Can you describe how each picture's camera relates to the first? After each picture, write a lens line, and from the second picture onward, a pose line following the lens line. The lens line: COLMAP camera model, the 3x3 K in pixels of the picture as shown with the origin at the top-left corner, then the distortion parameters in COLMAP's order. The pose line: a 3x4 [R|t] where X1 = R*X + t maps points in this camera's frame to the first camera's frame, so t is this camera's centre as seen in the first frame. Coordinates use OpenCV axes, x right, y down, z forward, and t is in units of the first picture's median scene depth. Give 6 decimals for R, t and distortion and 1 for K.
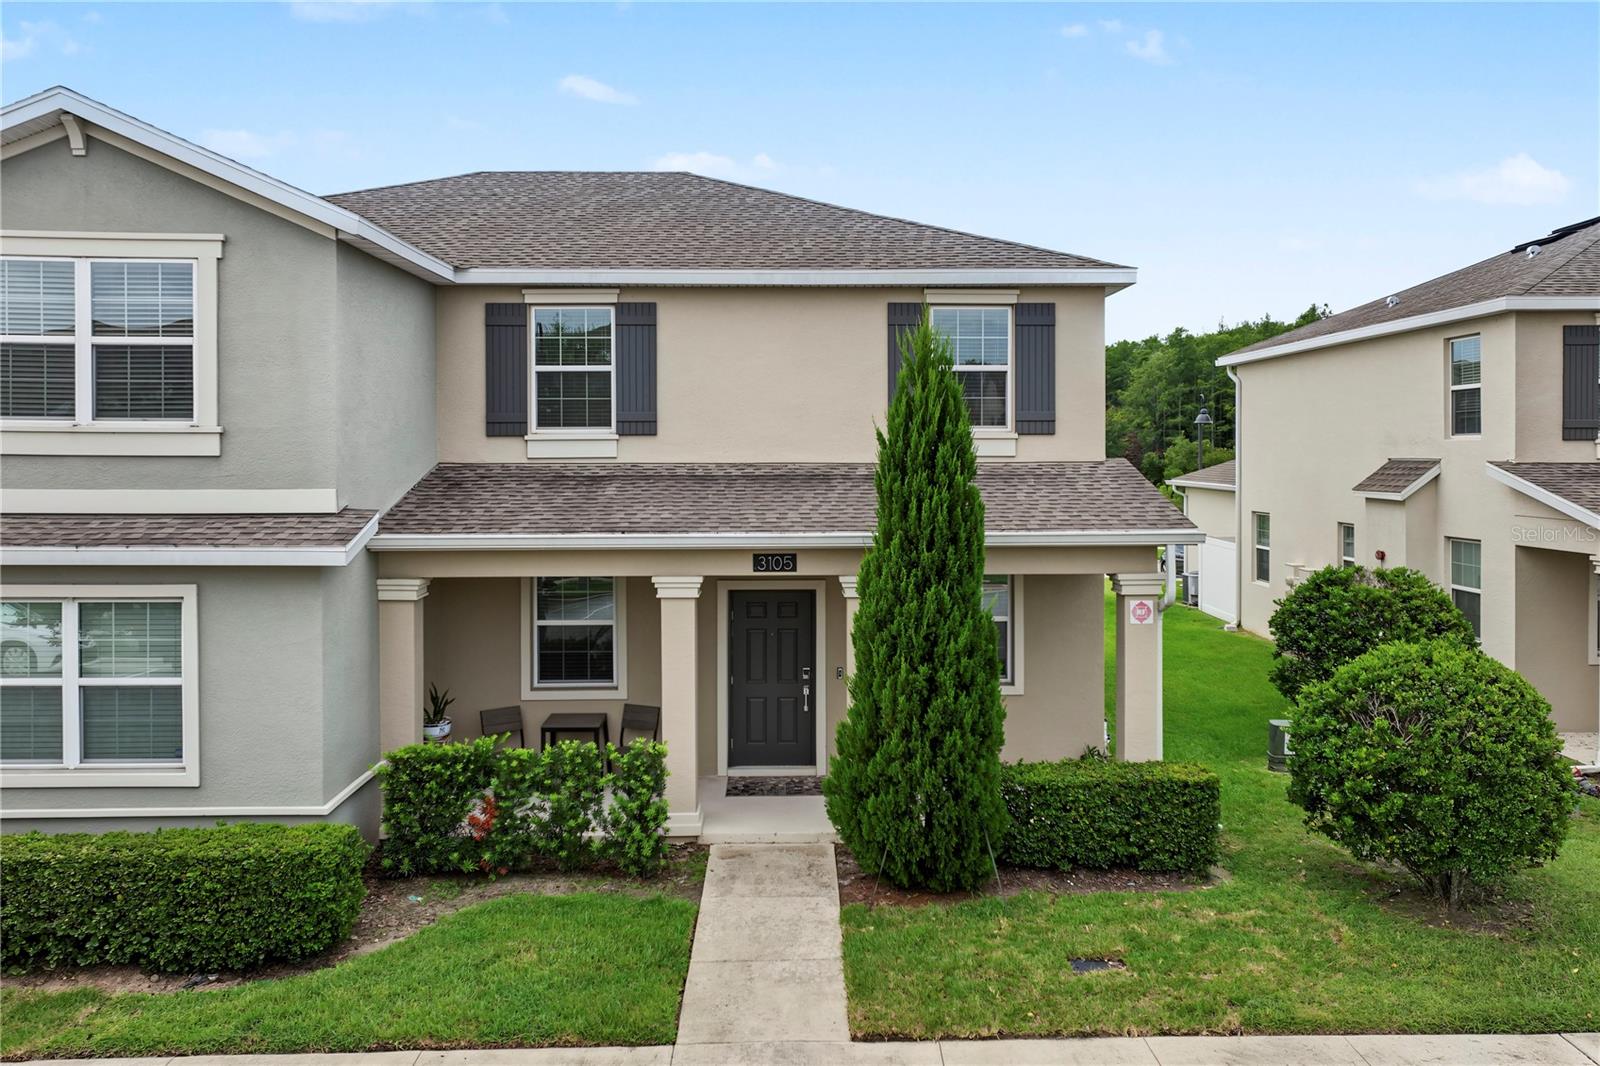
lens RADIAL K [[1263.5, 0, 827.2], [0, 1263.5, 472.6], [0, 0, 1]] dist [-0.000196, 0.002388]
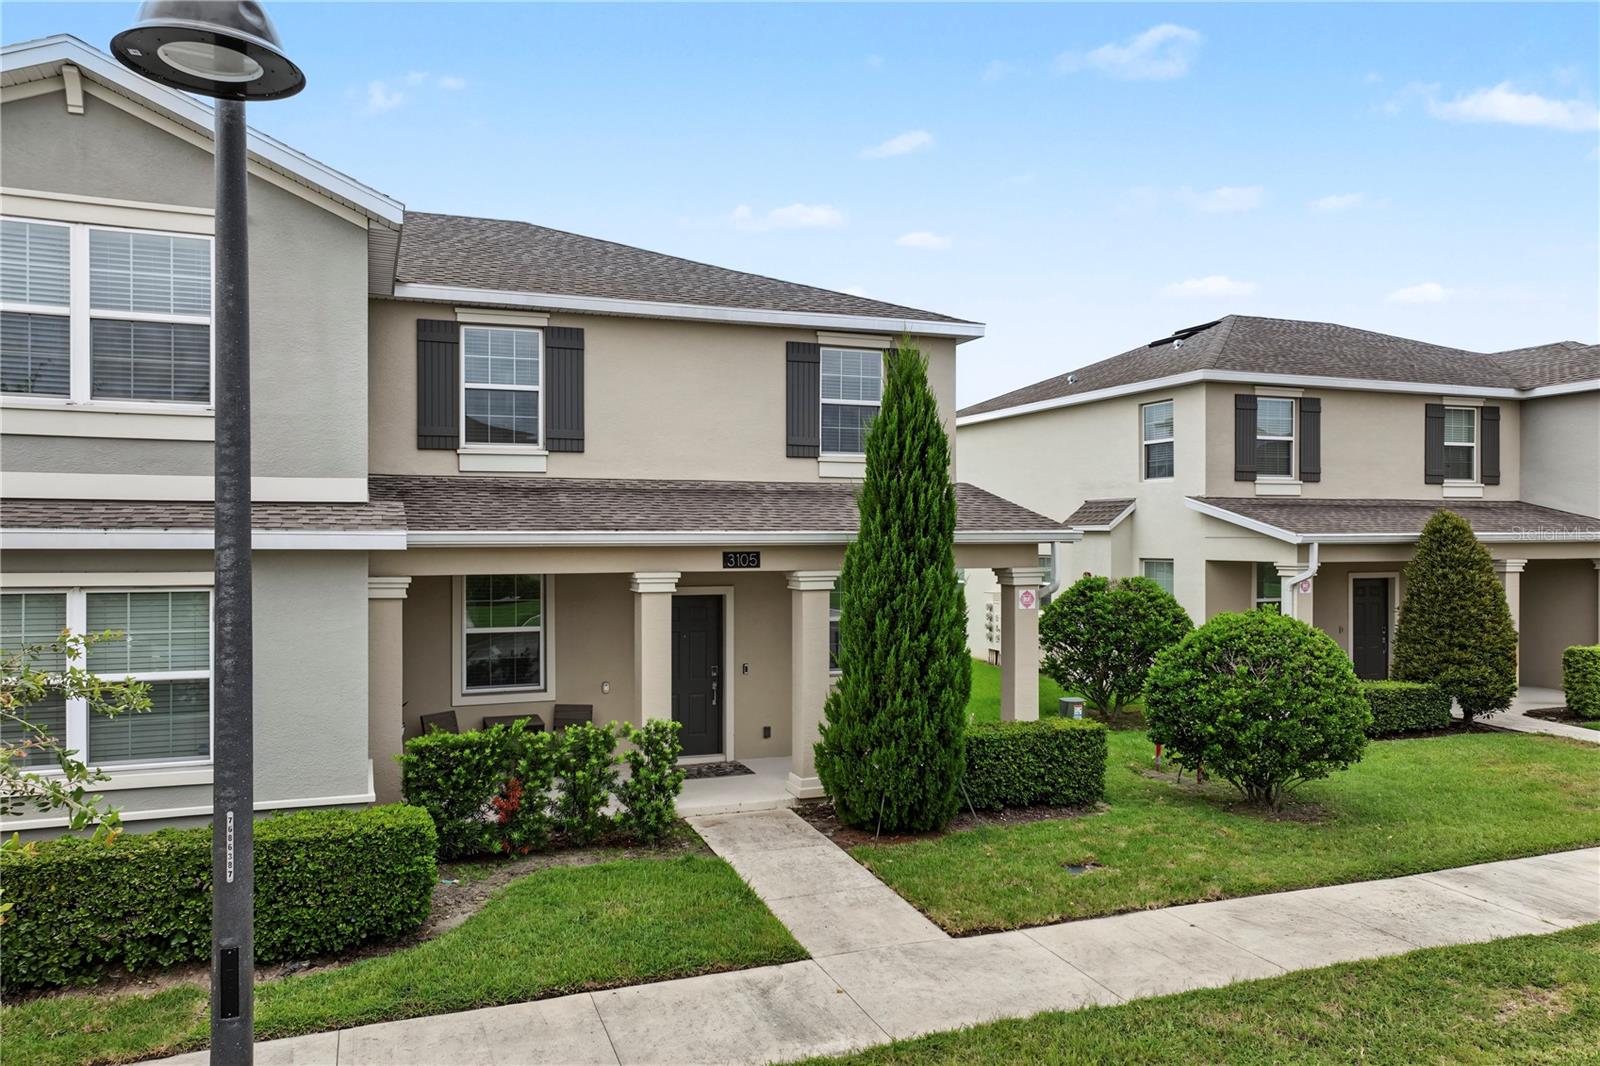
lens RADIAL K [[1133.0, 0, 799.0], [0, 1133.0, 545.2], [0, 0, 1]] dist [-0.000388, 0.004788]
pose [[0.945632, -0.001559, 0.325234, -0.359491], [0.003987, 0.999969, -0.006801, 0.073737], [-0.325213, 0.007729, 0.945609, 0.042097]]
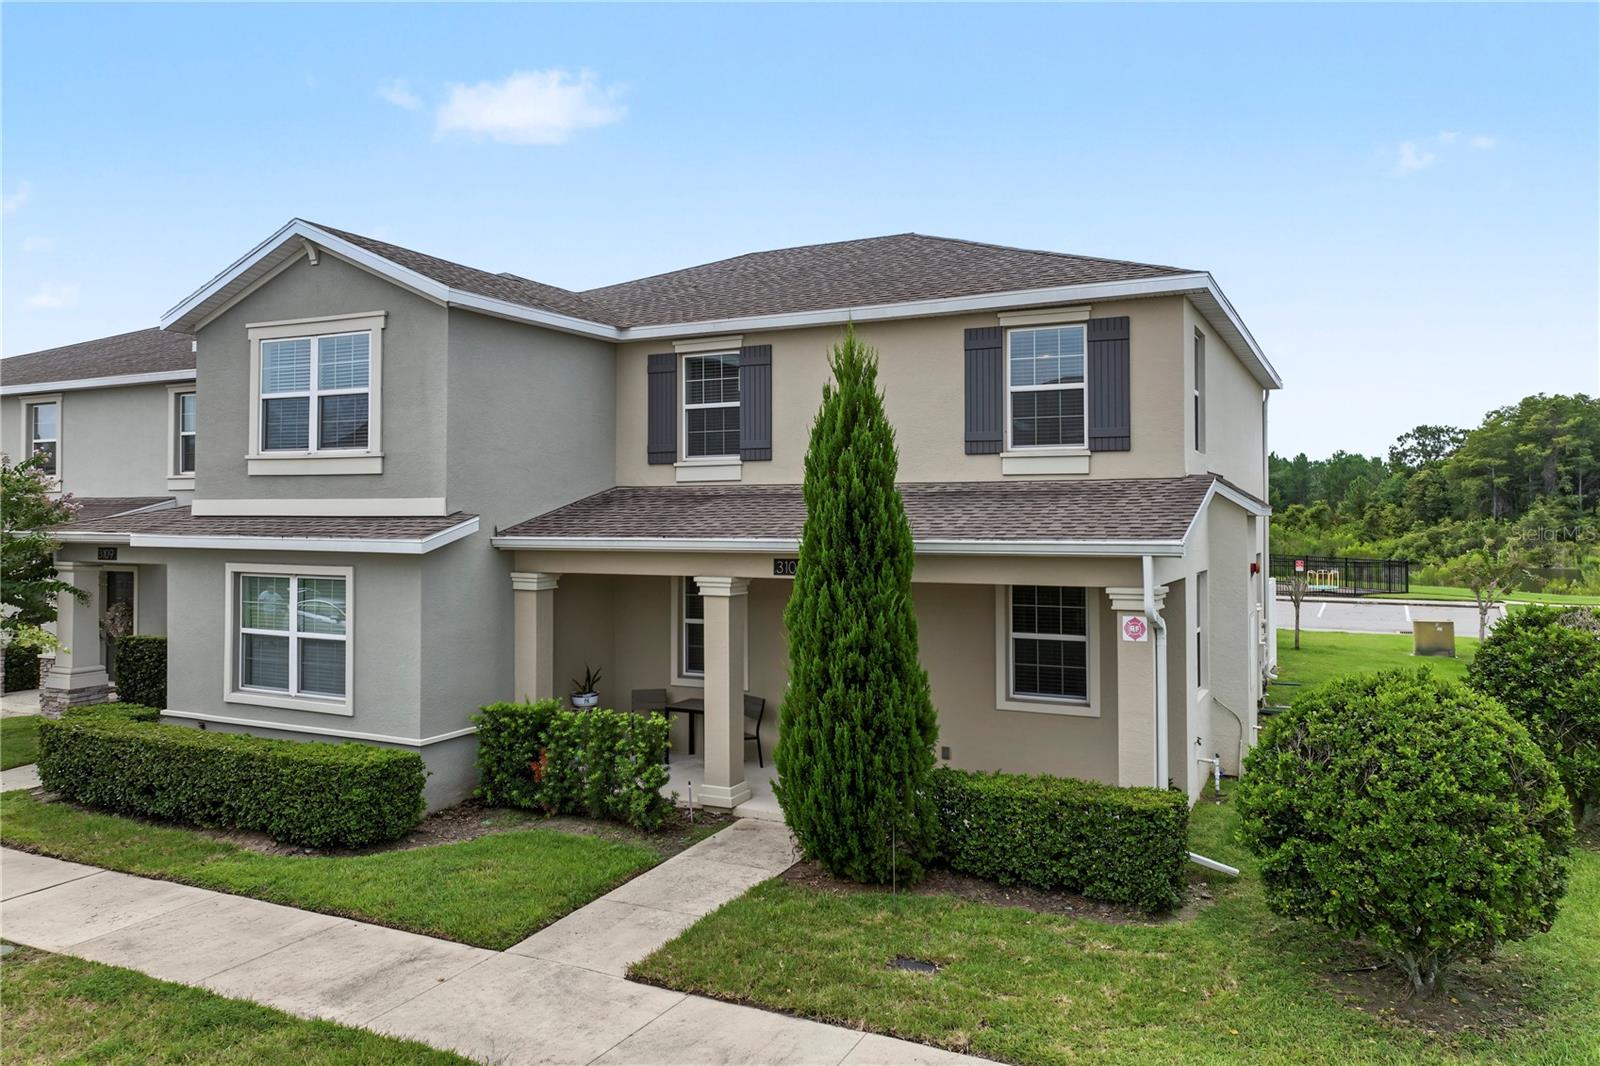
lens RADIAL K [[1140.0, 0, 806.5], [0, 1140.0, 497.9], [0, 0, 1]] dist [0.001672, 0.001488]
pose [[0.877613, -0.007352, -0.479314, 0.505318], [-0.008195, 0.999506, -0.030336, 0.046089], [0.479300, 0.030551, 0.877119, 0.147879]]
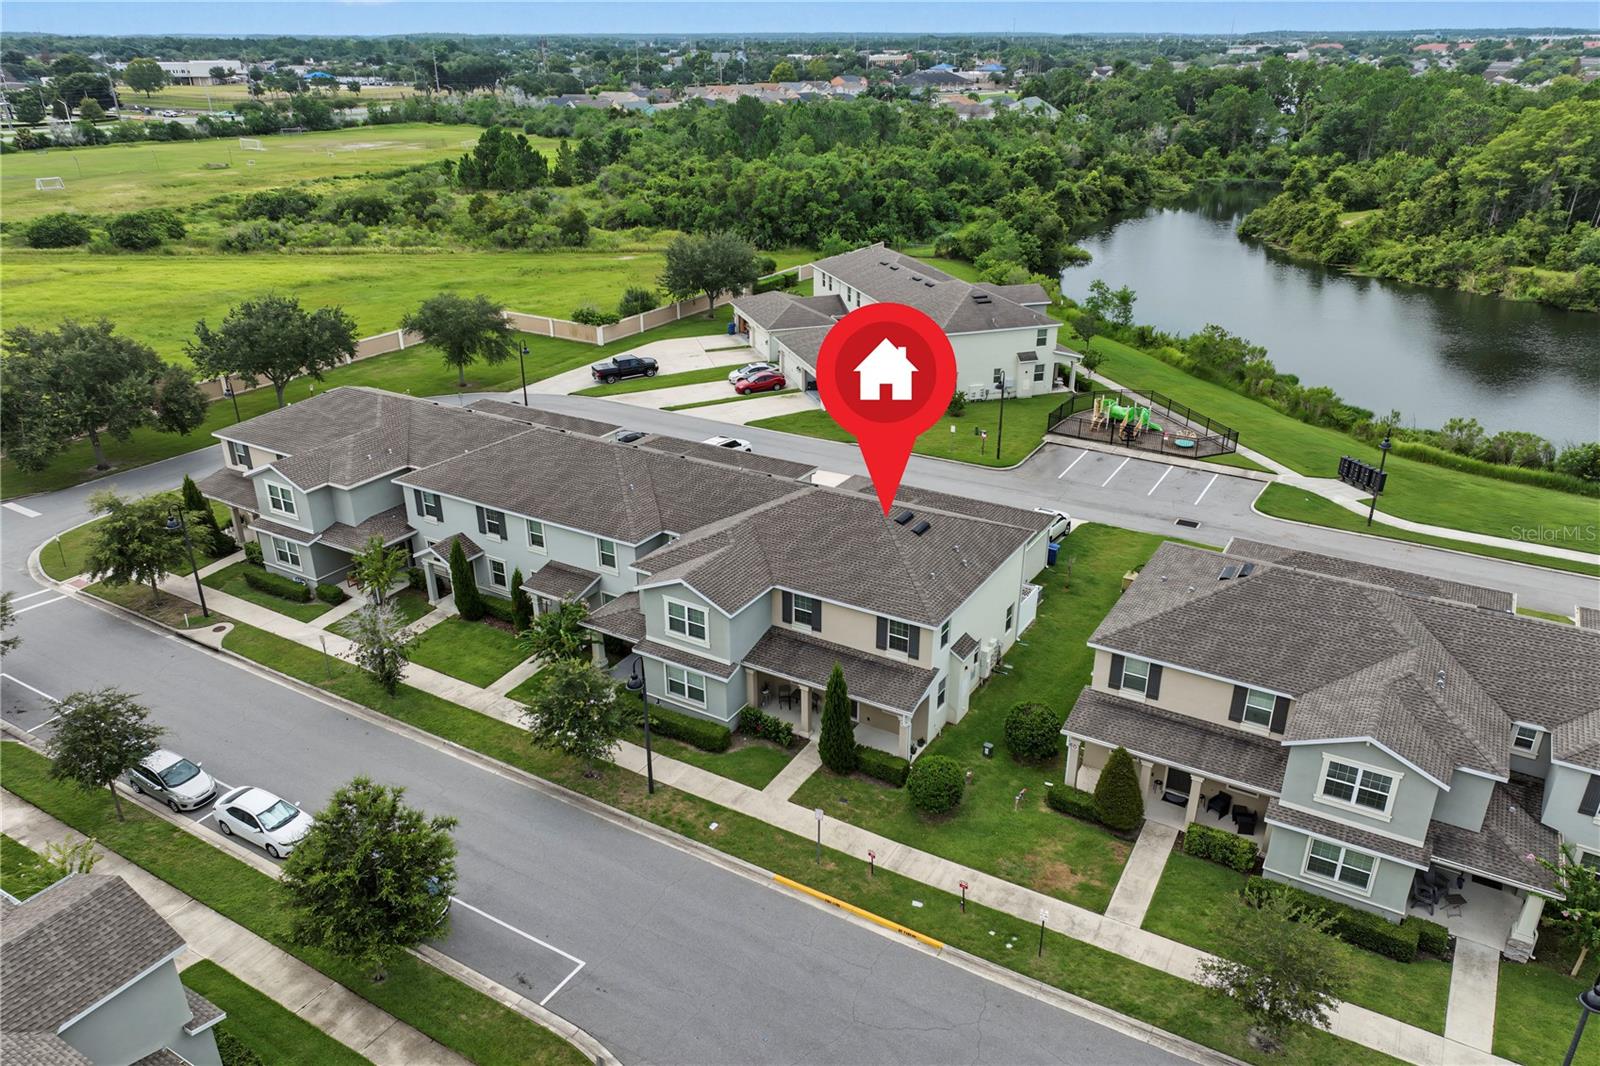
lens RADIAL K [[1133.0, 0, 799.0], [0, 1133.0, 545.2], [0, 0, 1]] dist [-0.000388, 0.004788]
pose [[0.836995, 0.224345, -0.499107, 1.868170], [-0.007080, 0.916458, 0.400069, -2.103692], [0.547165, -0.331322, 0.768659, -2.001005]]
